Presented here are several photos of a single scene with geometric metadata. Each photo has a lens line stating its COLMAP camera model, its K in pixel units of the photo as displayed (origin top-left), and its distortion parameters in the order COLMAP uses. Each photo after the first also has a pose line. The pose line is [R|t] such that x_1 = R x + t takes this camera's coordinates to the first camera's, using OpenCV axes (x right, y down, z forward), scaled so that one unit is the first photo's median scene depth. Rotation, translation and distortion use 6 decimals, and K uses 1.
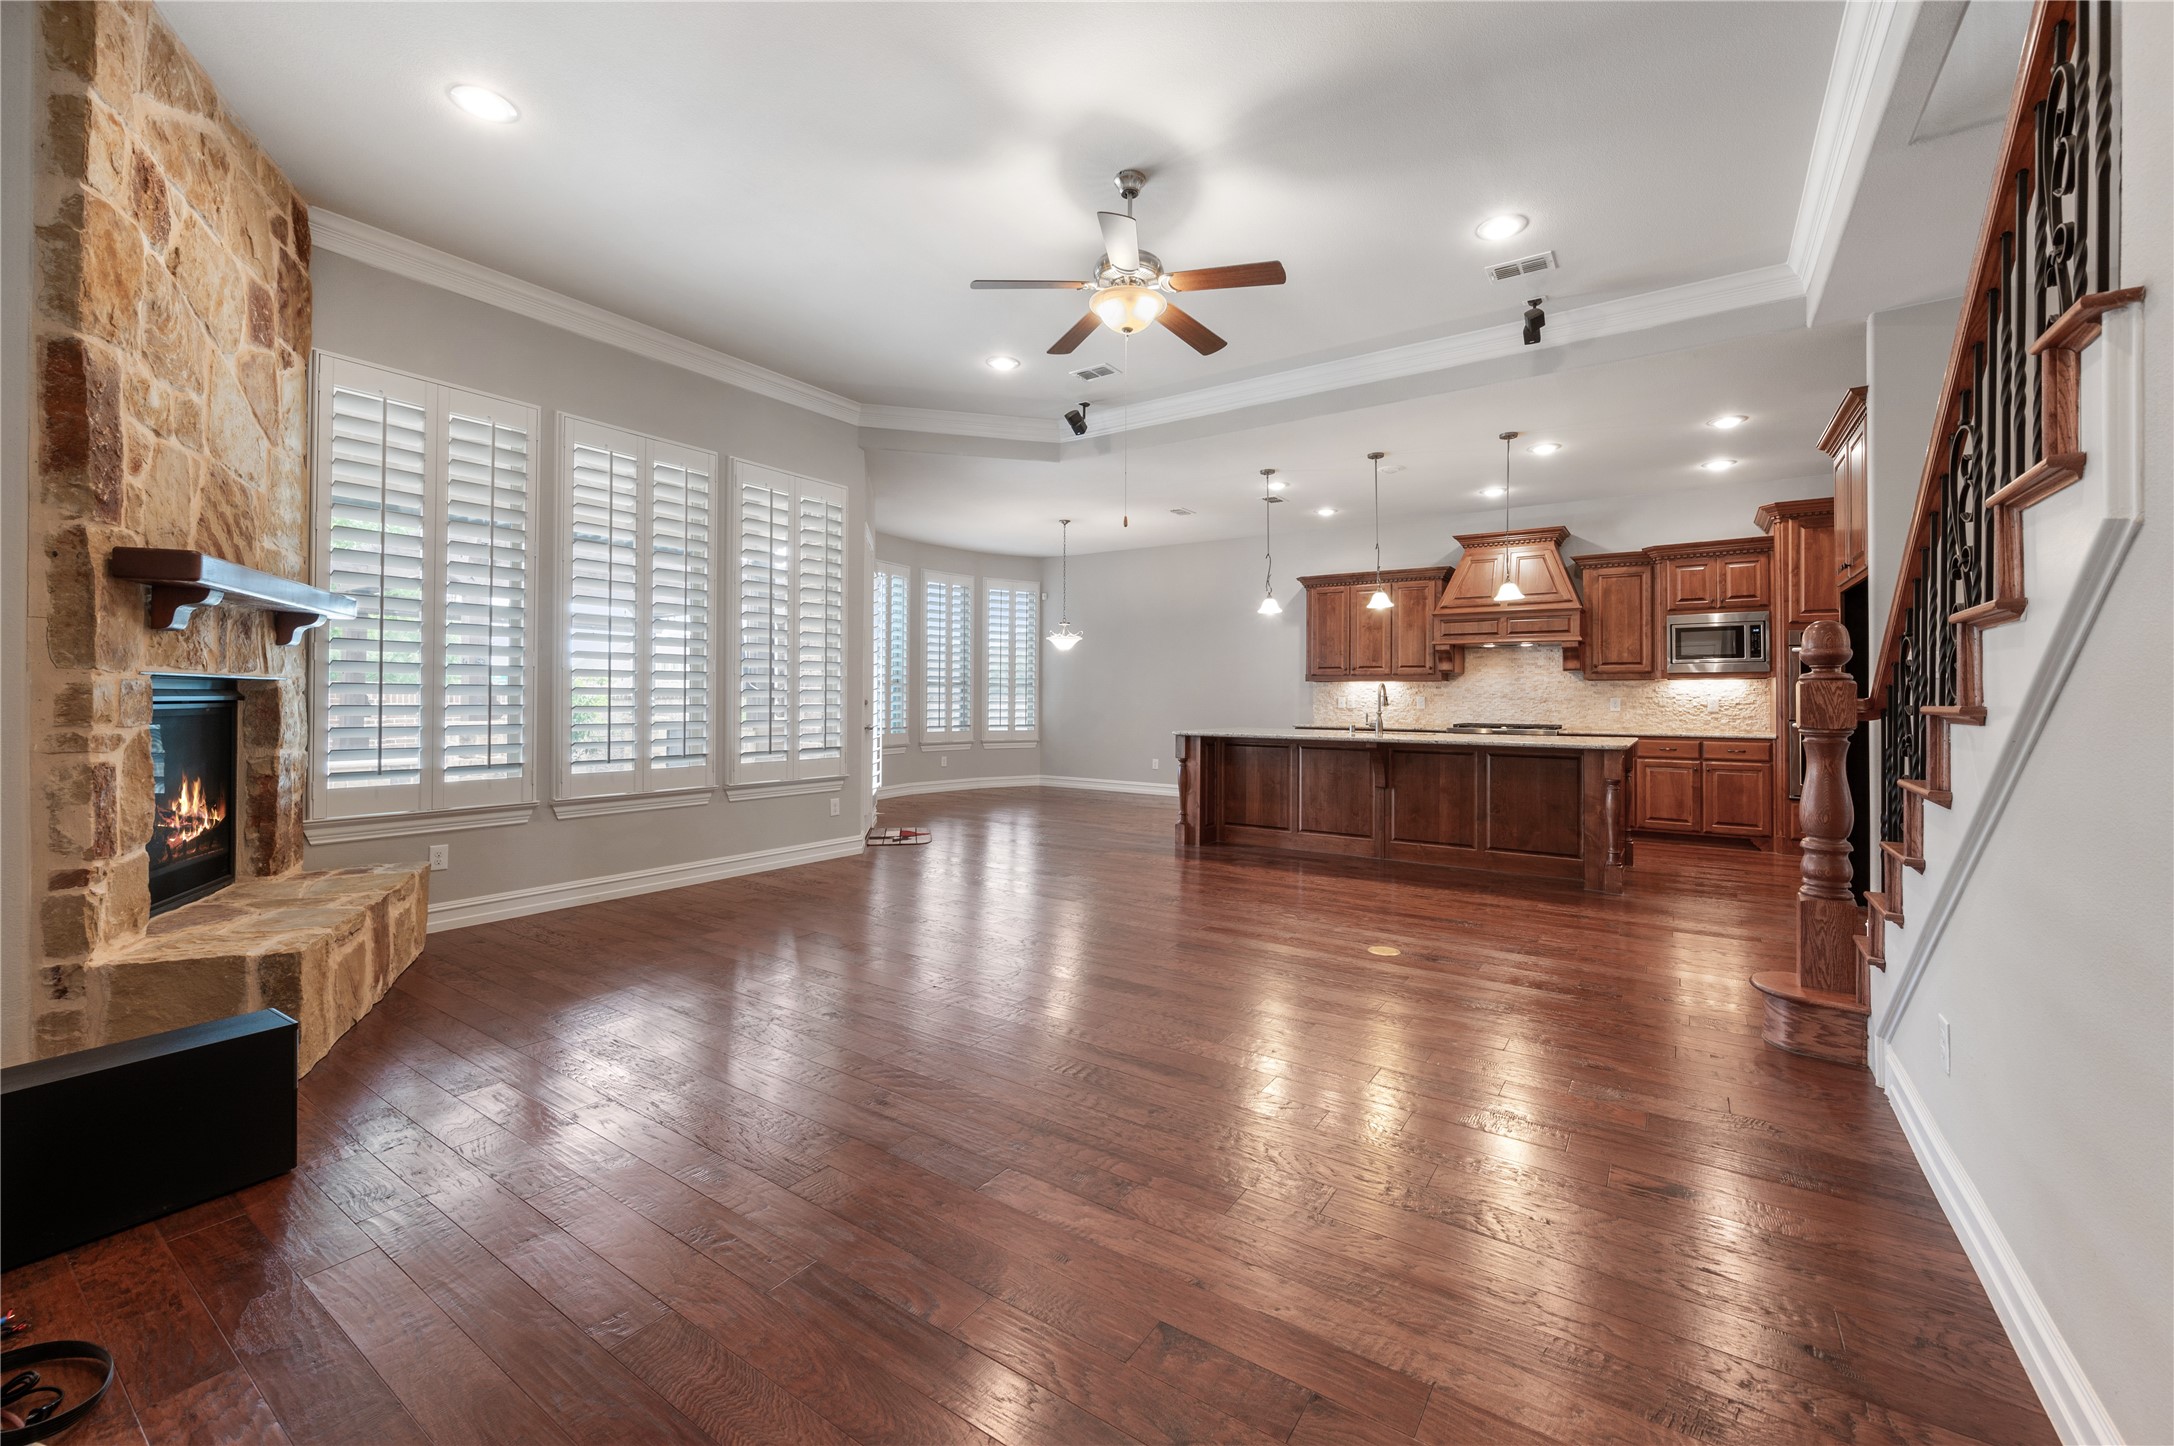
lens RADIAL K [[861.4, 0, 1101.8], [0, 861.4, 695.3], [0, 0, 1]] dist [-0.001256, -0.000104]
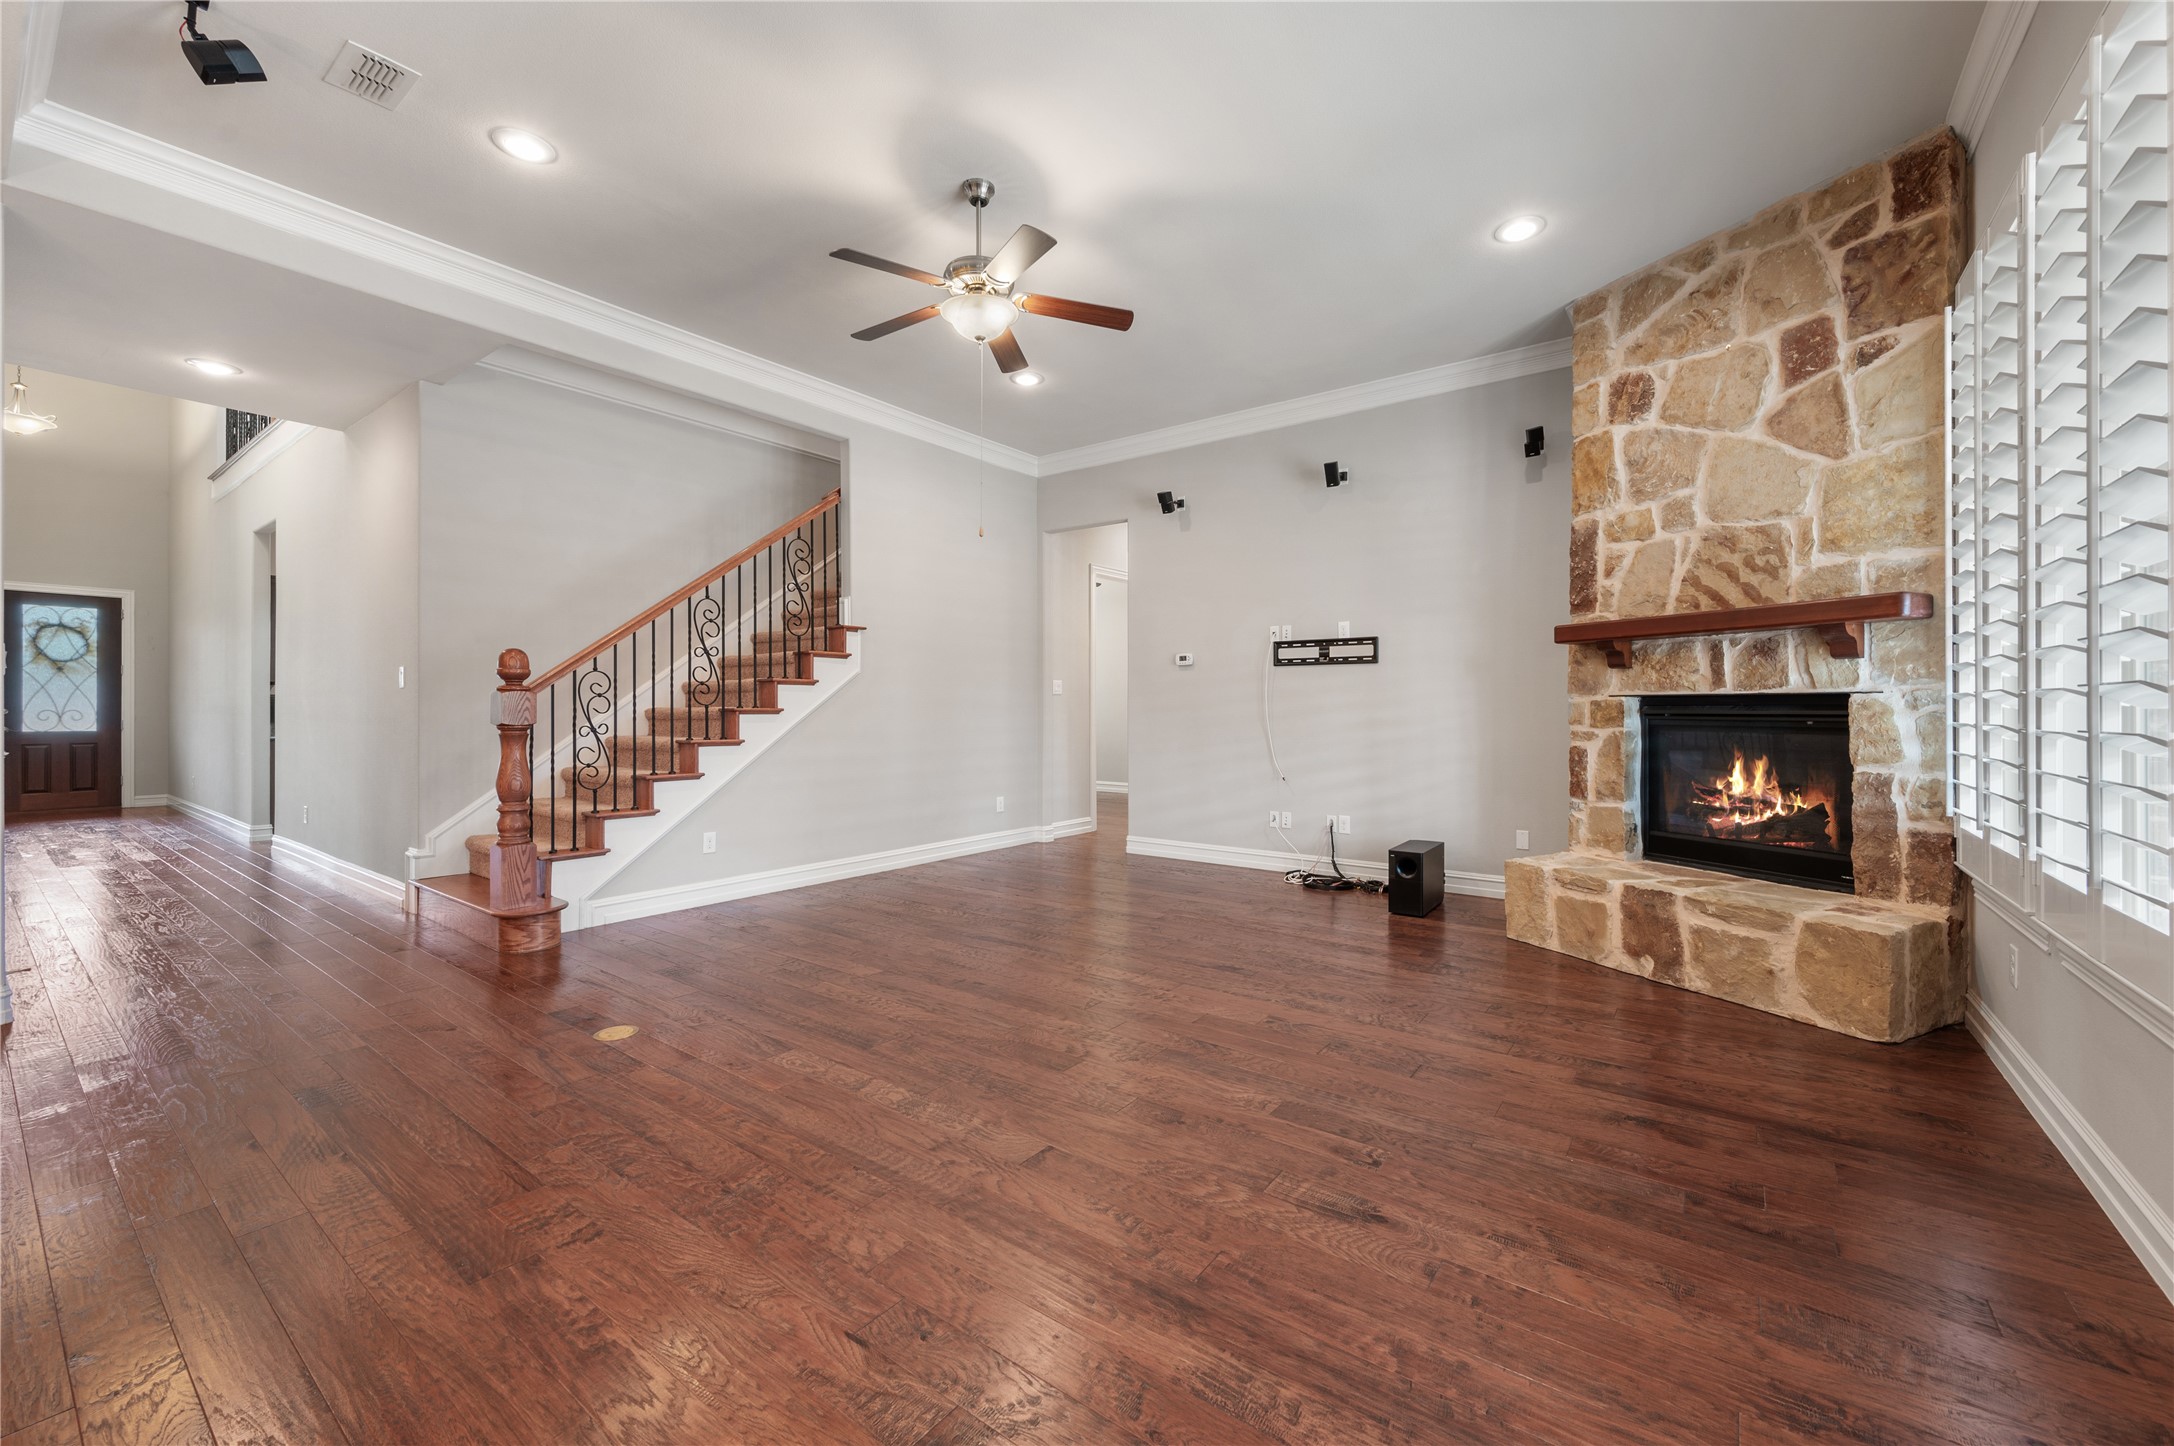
lens RADIAL K [[861.4, 0, 1095.9], [0, 861.4, 707.3], [0, 0, 1]] dist [-0.001256, -0.000104]
pose [[-0.999063, -0.006032, 0.042847, -0.108743], [-0.006263, 0.999967, -0.005264, 0.006221], [-0.042813, -0.005528, -0.999068, 1.489613]]
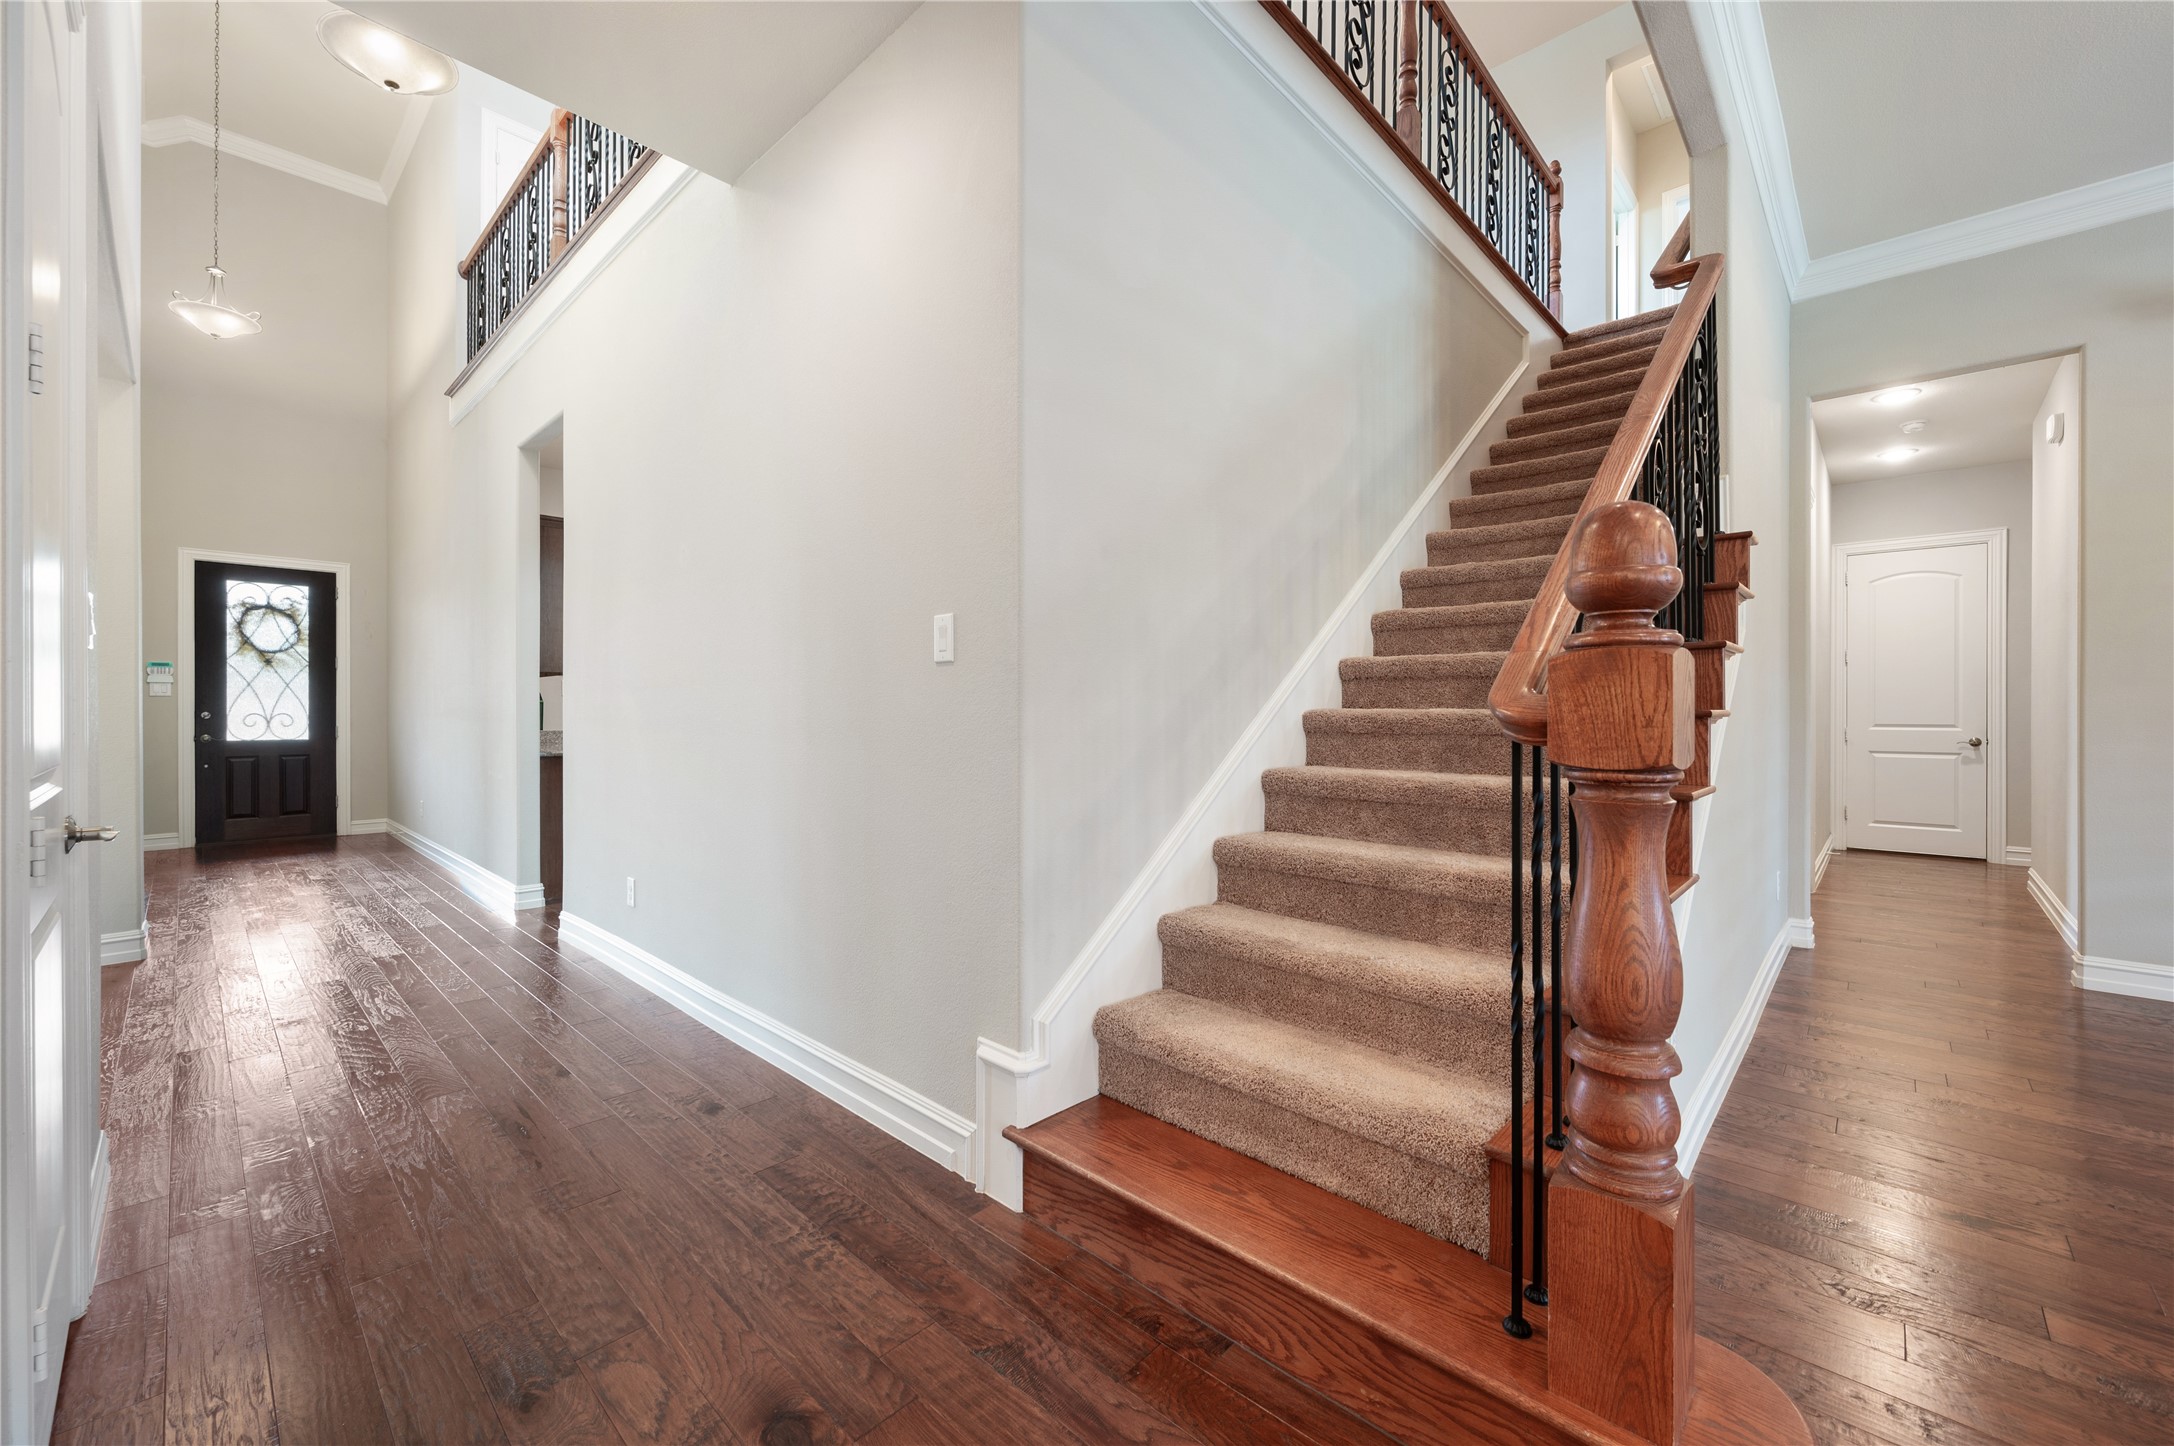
lens RADIAL K [[861.4, 0, 1076.9], [0, 861.4, 712.7], [0, 0, 1]] dist [-0.001256, -0.000104]
pose [[-0.985594, -0.005965, 0.169026, 0.648408], [-0.006340, 0.999978, -0.001676, 0.009421], [-0.169012, -0.002723, -0.985610, 0.905209]]
